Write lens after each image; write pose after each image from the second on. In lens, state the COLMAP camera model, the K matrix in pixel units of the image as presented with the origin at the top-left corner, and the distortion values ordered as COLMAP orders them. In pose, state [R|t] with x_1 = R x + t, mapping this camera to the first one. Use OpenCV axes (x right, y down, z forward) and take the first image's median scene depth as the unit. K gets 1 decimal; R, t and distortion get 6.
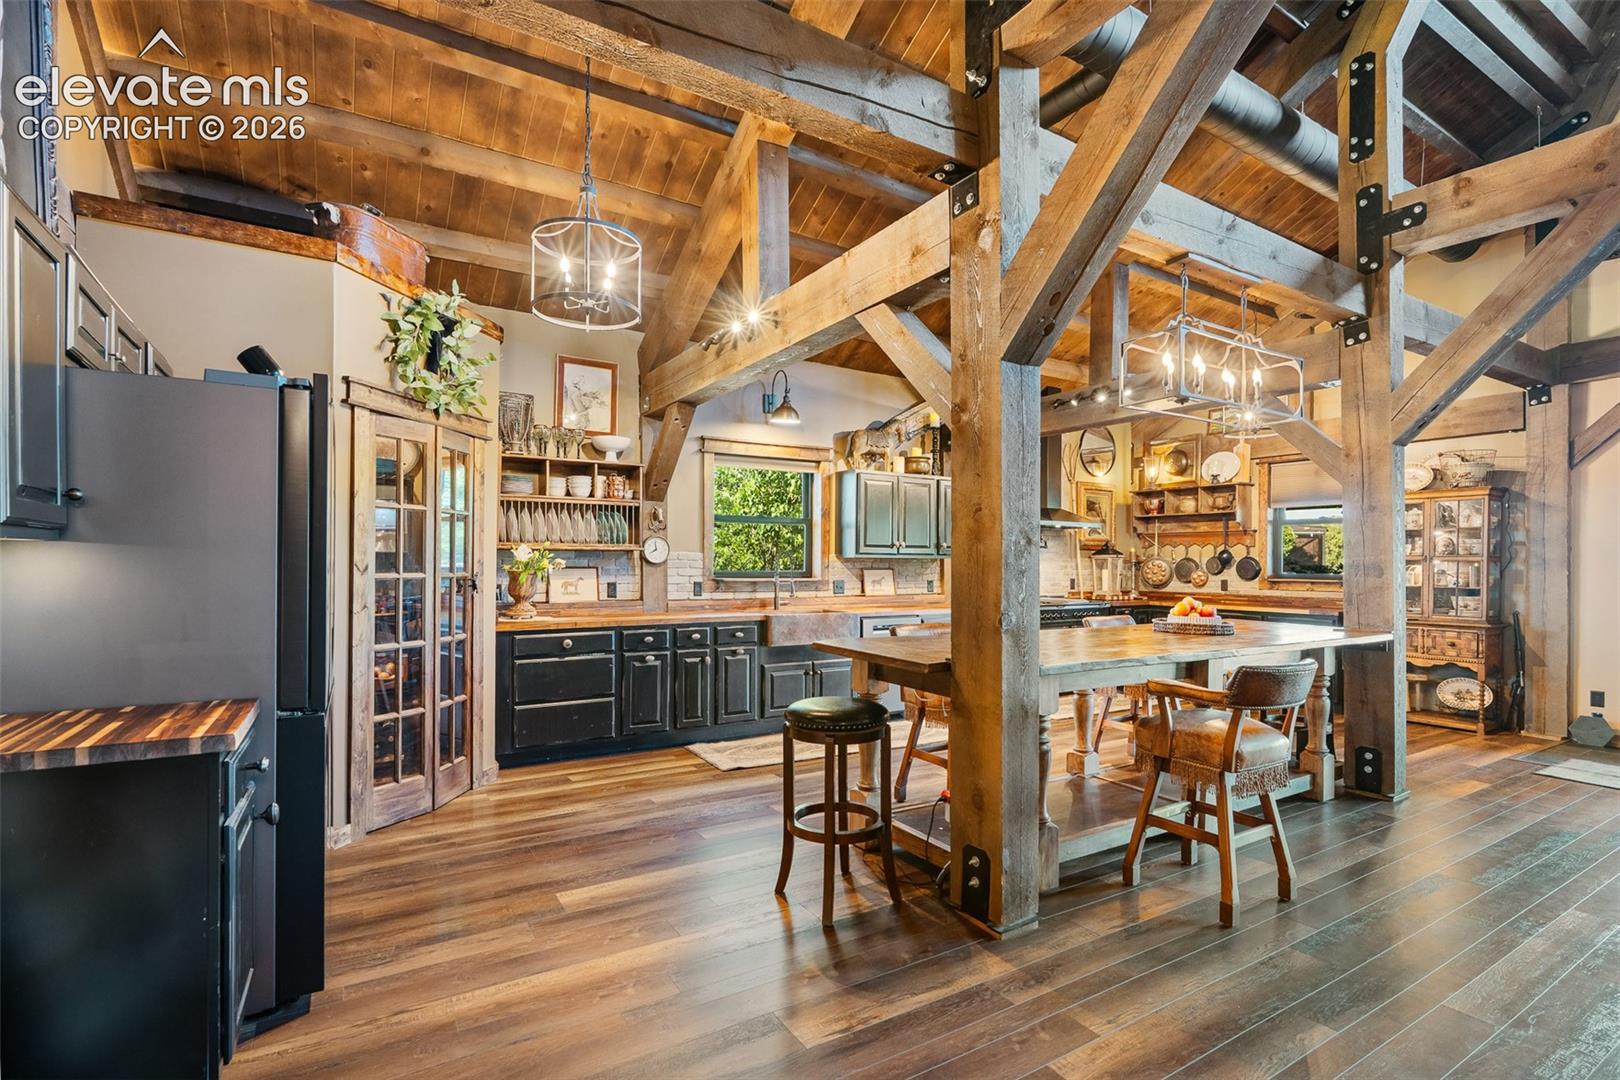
lens RADIAL K [[765.2, 0, 812.6], [0, 765.2, 555.2], [0, 0, 1]] dist [0.000122, 0.000001]
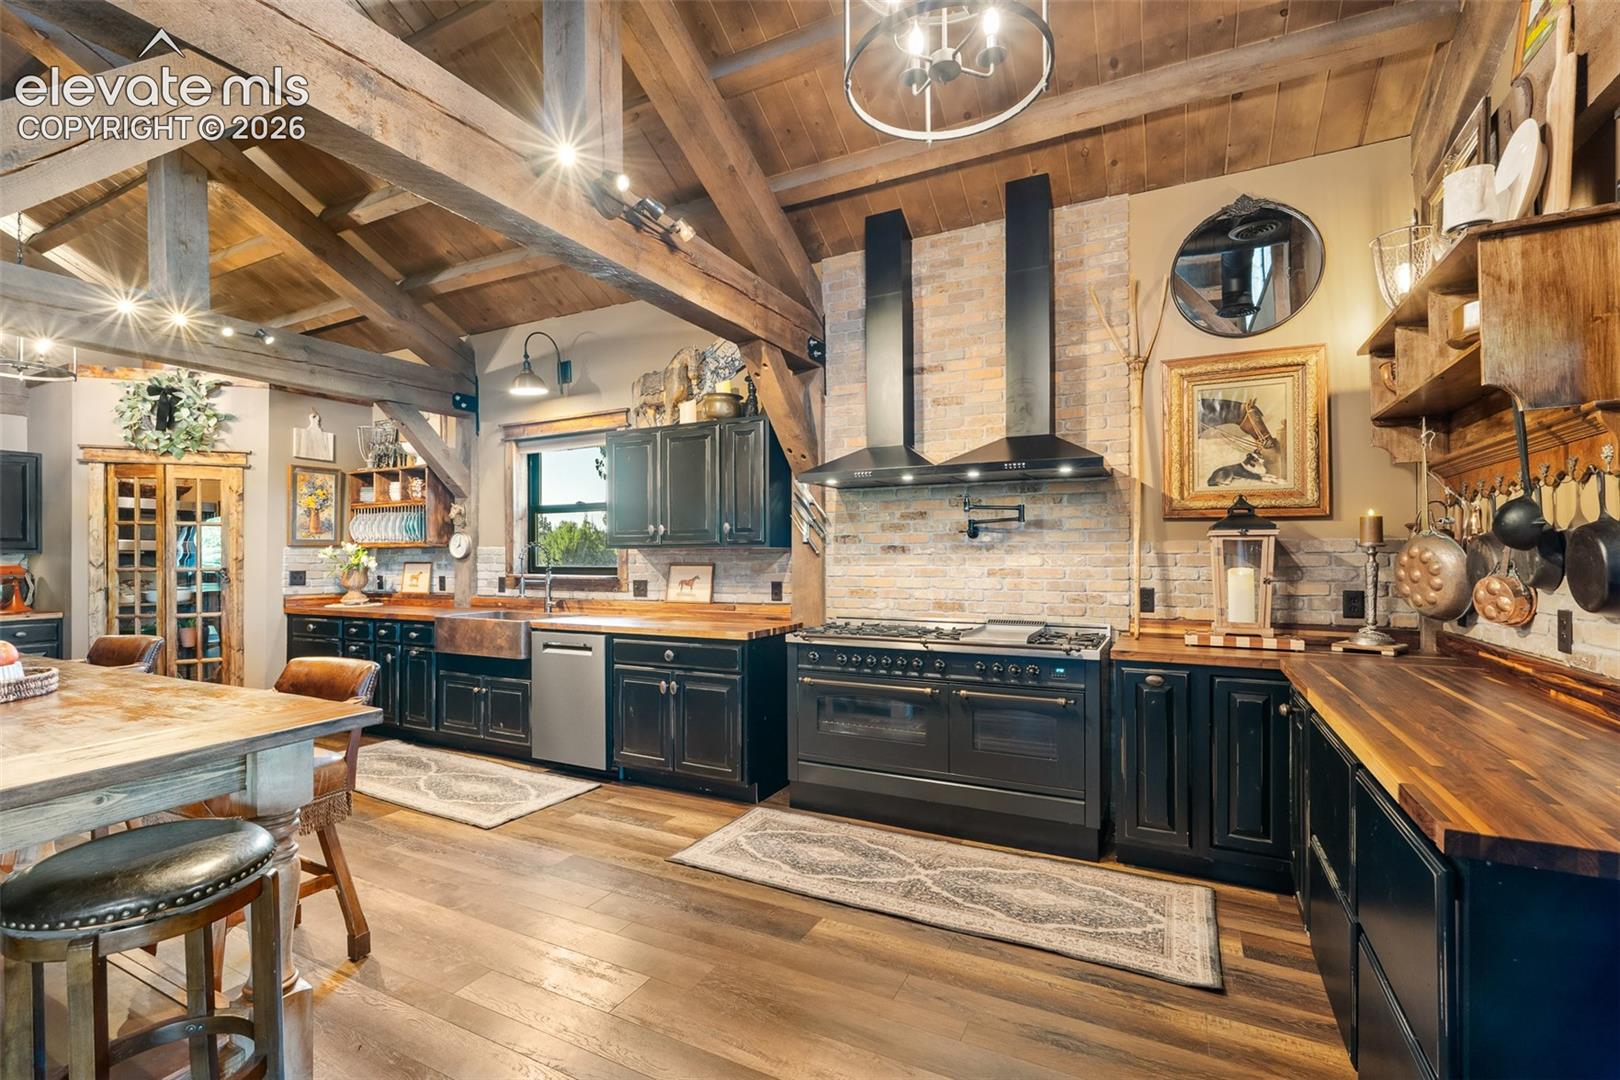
lens RADIAL K [[703.0, 0, 814.9], [0, 703.0, 547.7], [0, 0, 1]] dist [-0.002047, -0.000129]
pose [[0.525768, -0.014997, -0.850496, 0.811955], [0.016675, 0.999834, -0.007322, 0.010830], [0.850465, -0.010333, 0.525931, 0.880264]]
